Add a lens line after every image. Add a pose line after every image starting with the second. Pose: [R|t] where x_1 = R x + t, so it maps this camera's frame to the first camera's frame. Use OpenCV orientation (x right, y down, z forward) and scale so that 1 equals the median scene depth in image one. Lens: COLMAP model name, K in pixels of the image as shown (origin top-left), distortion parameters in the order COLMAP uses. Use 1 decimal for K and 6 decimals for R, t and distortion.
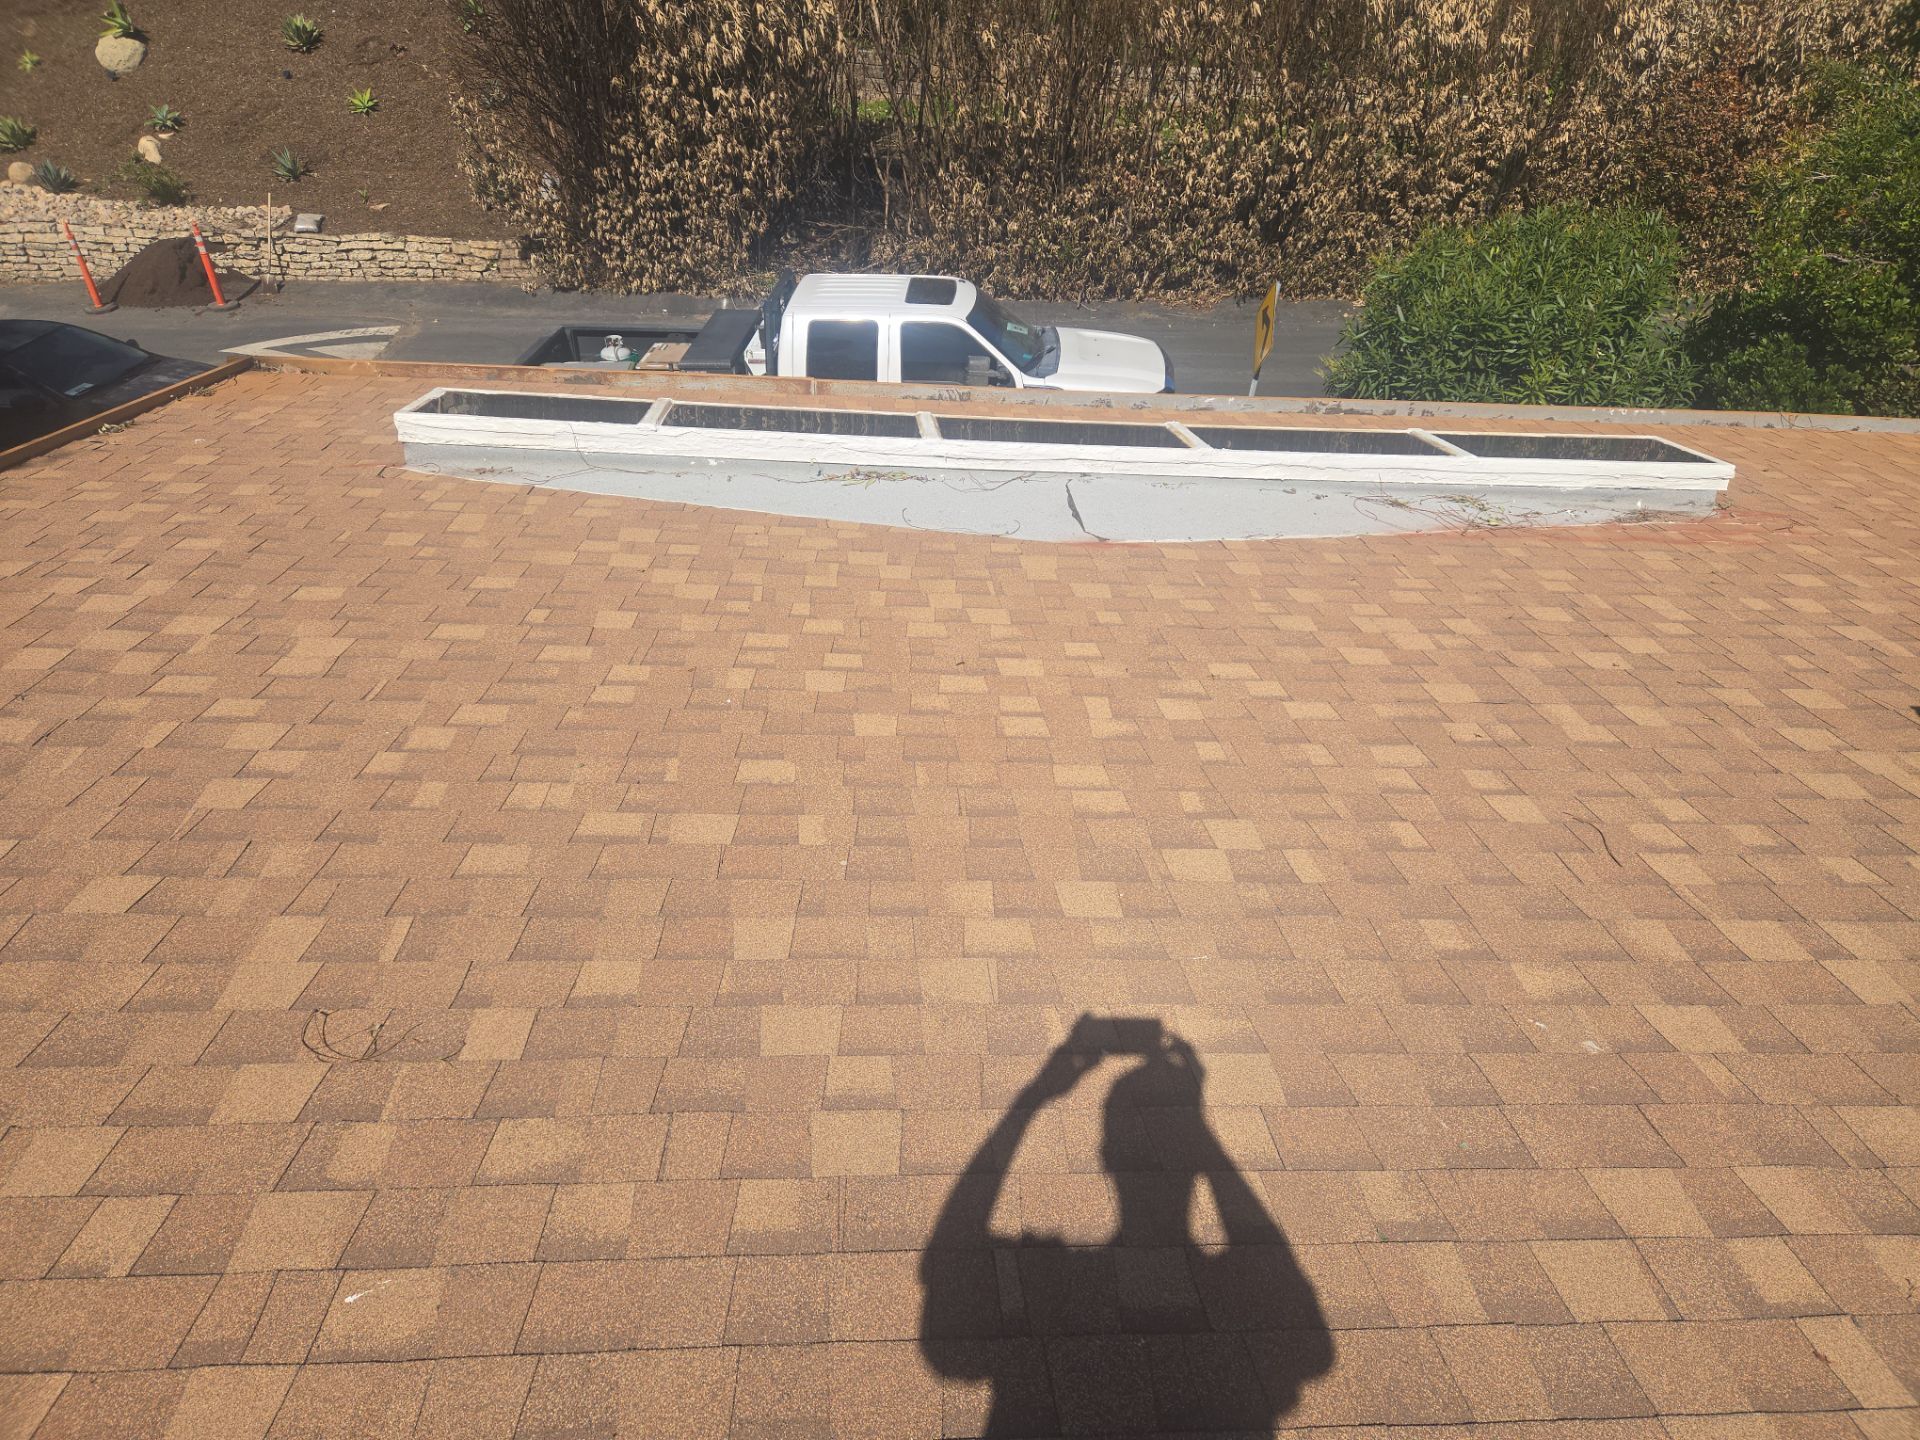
lens RADIAL K [[1285.2, 0, 976.4], [0, 1285.2, 712.9], [0, 0, 1]] dist [0.083959, -0.069012]
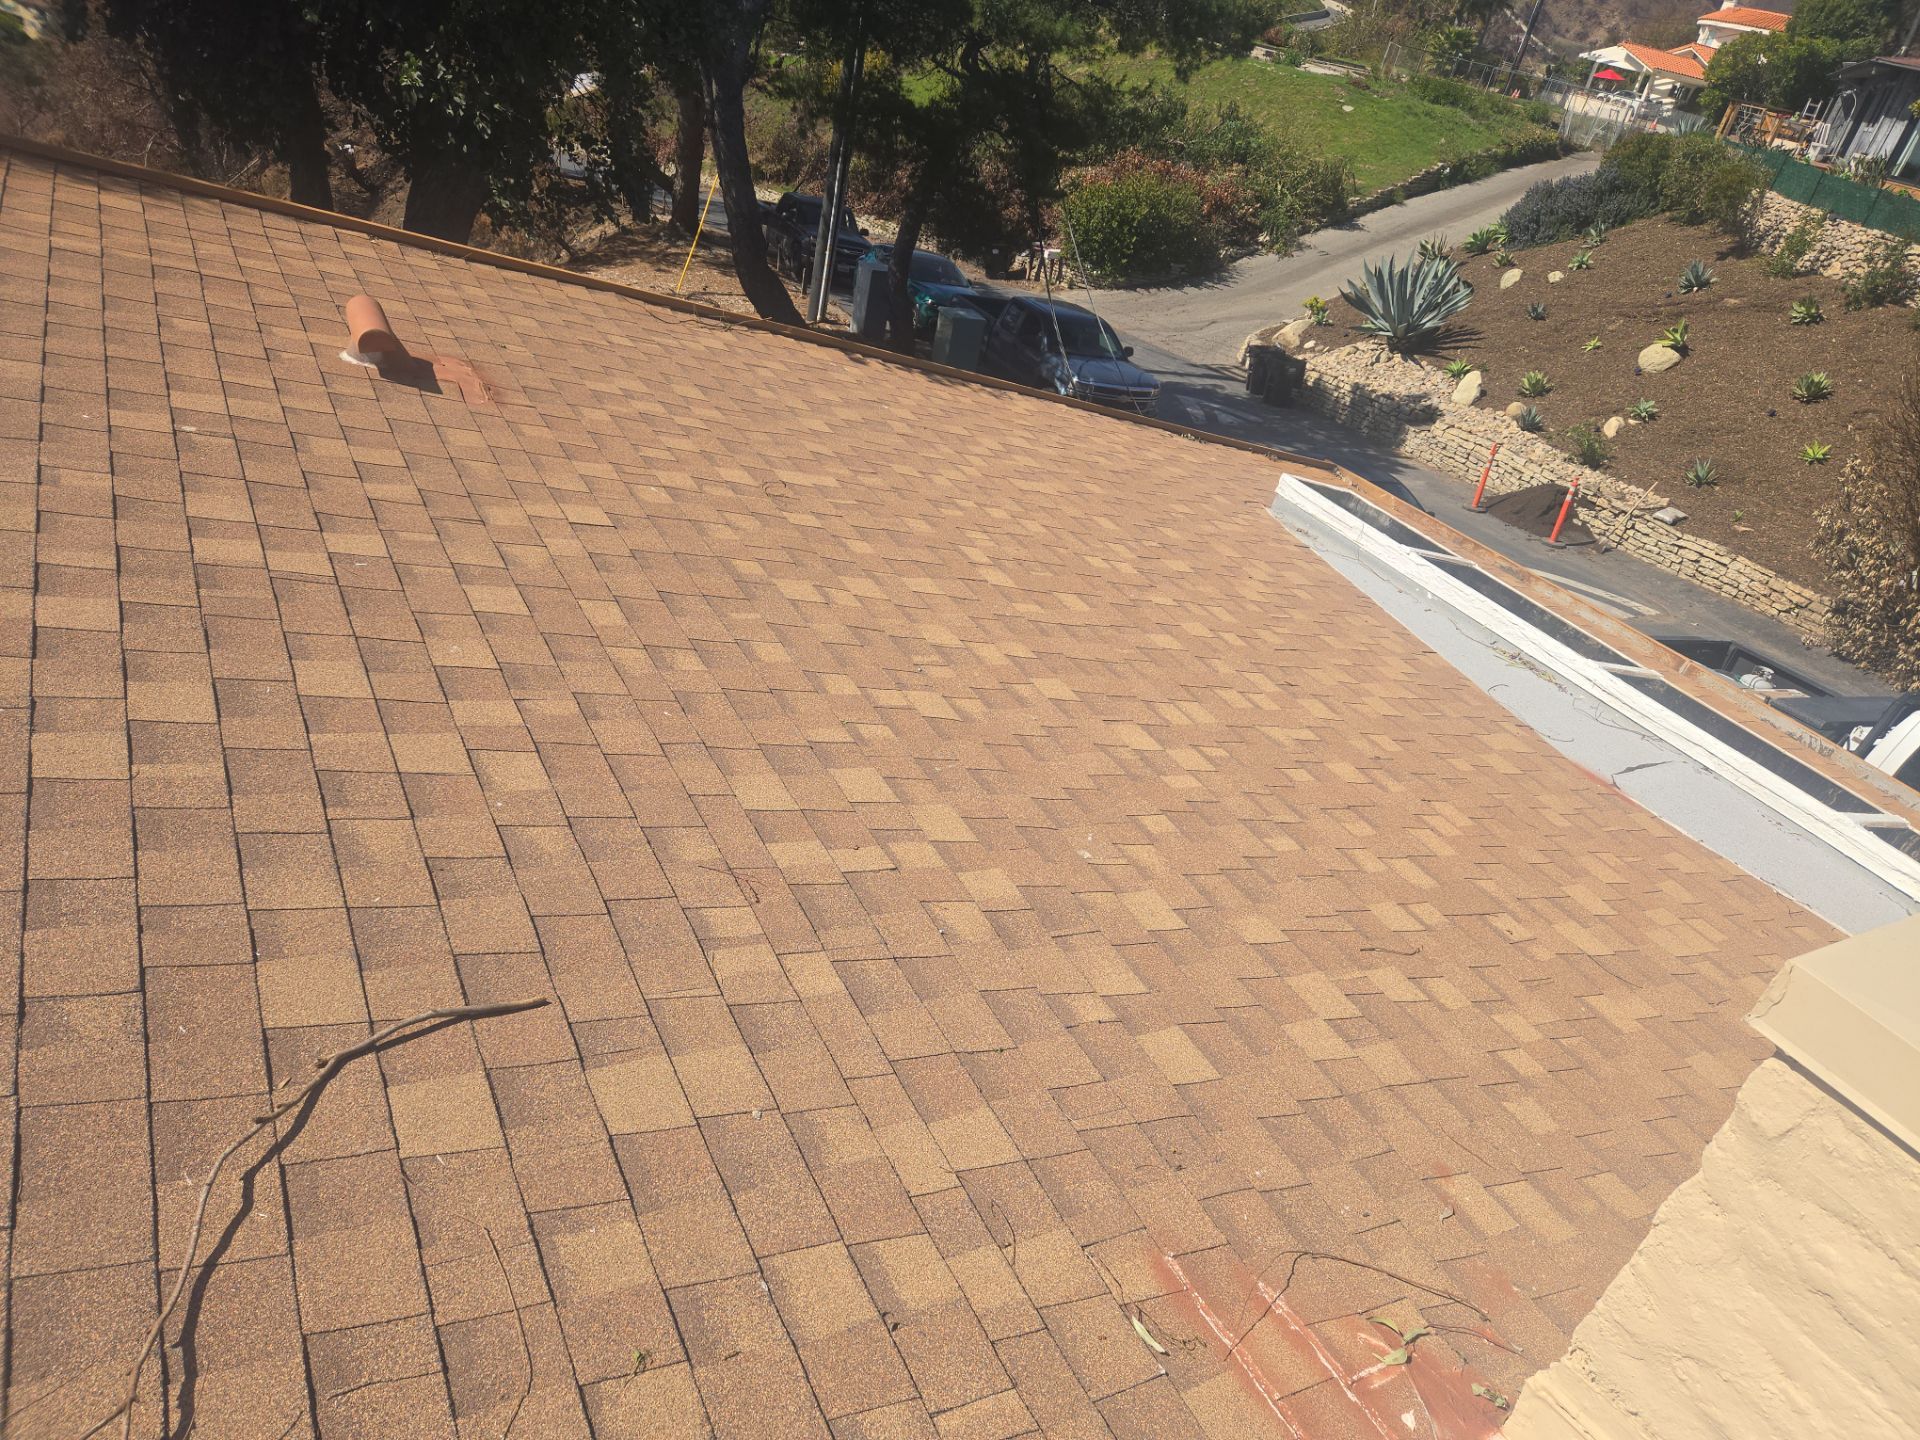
lens RADIAL K [[1285.2, 0, 960.8], [0, 1285.2, 713.4], [0, 0, 1]] dist [0.083959, -0.069012]
pose [[0.417343, 0.476196, -0.773991, 0.215288], [-0.643719, 0.756096, 0.118087, 0.010529], [0.641445, 0.448950, 0.622088, 0.001854]]
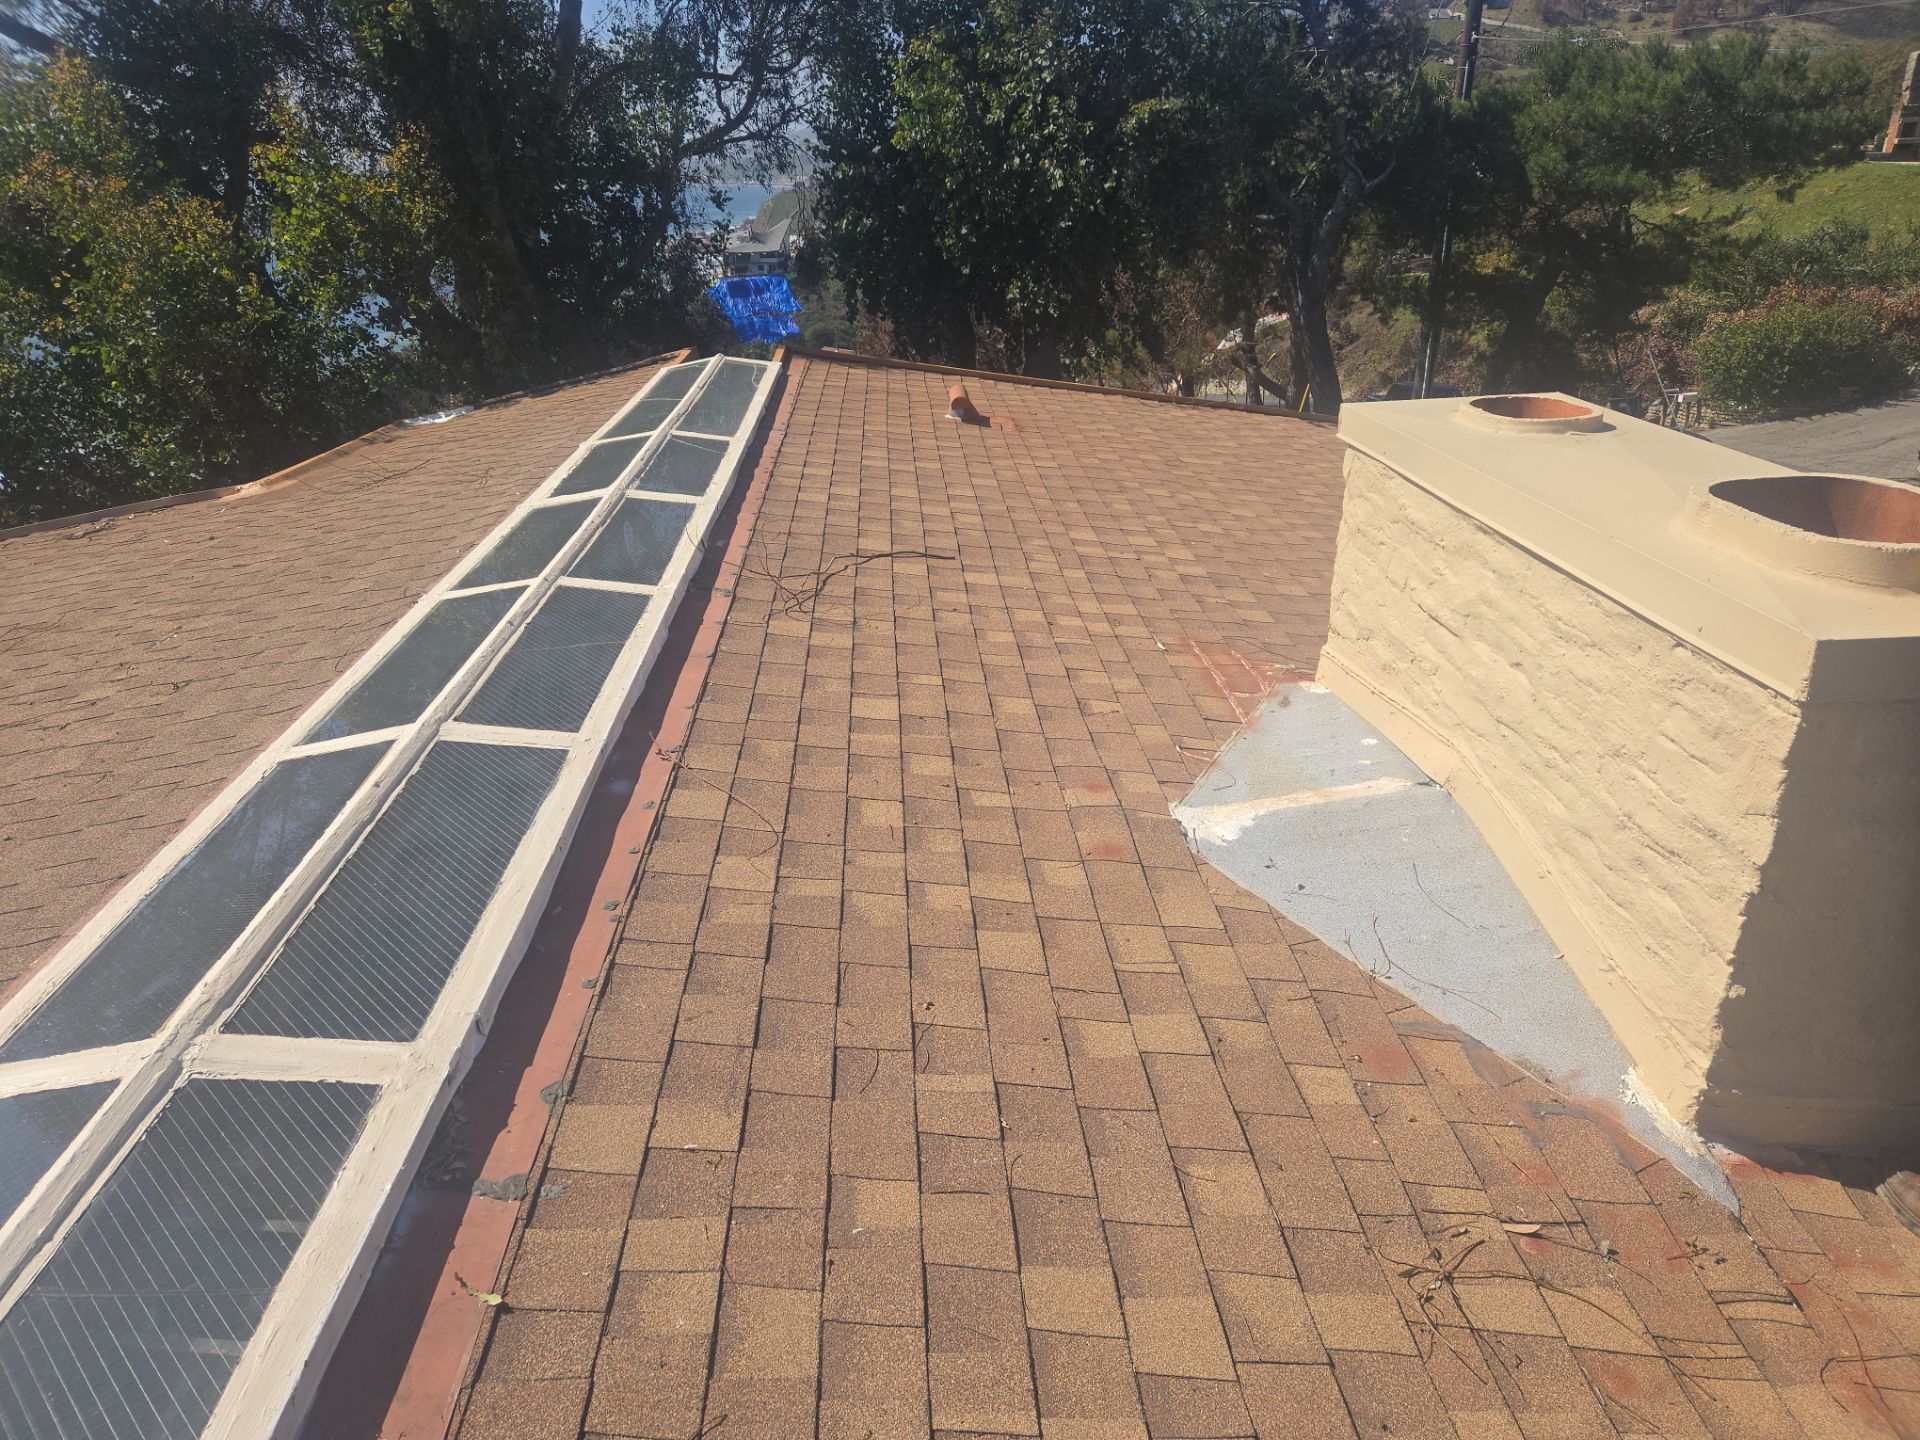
lens RADIAL K [[1285.2, 0, 956.3], [0, 1285.2, 709.7], [0, 0, 1]] dist [0.083959, -0.069012]
pose [[-0.028416, 0.329075, -0.943876, 0.433305], [-0.542361, 0.788104, 0.291094, 0.010147], [0.839665, 0.520194, 0.156083, 0.039506]]
